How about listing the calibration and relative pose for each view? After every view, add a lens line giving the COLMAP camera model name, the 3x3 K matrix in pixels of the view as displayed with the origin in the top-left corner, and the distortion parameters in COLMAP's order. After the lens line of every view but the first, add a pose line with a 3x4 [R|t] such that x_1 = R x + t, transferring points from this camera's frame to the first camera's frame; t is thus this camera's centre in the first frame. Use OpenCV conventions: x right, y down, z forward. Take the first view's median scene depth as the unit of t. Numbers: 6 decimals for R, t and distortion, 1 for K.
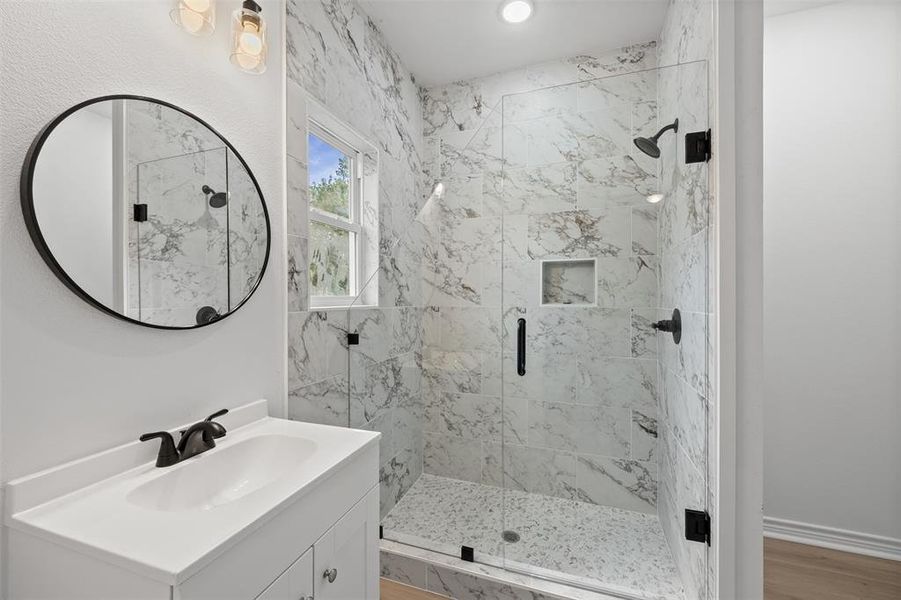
lens RADIAL K [[356.1, 0, 451.3], [0, 356.1, 300.3], [0, 0, 1]] dist [-0.007317, -0.000388]
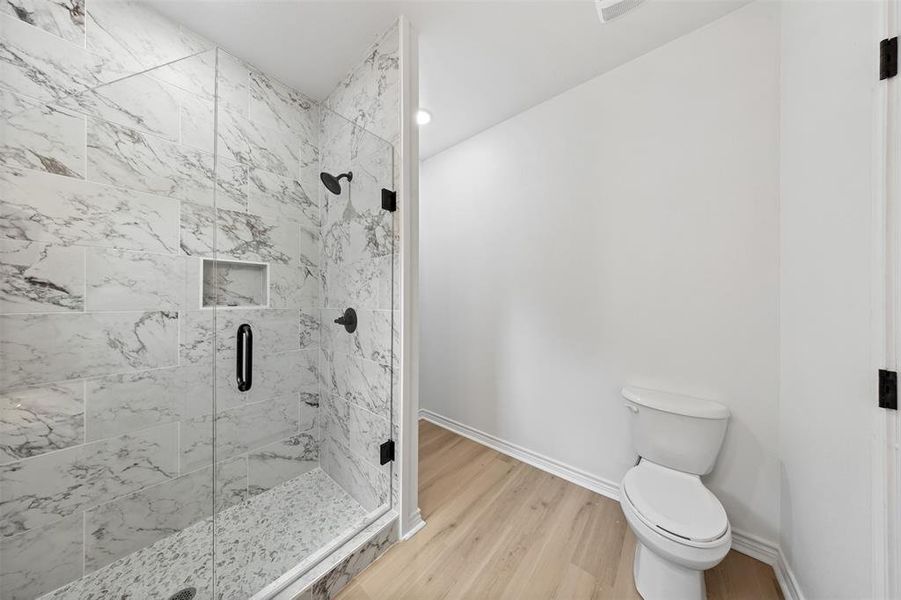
lens RADIAL K [[260.5, 0, 451.9], [0, 260.5, 301.3], [0, 0, 1]] dist [-0.008367, 0.000665]
pose [[0.353557, -0.003817, 0.935405, -0.134670], [0.005199, 0.999984, 0.002116, -0.001837], [-0.935398, 0.004115, 0.353571, 0.196290]]
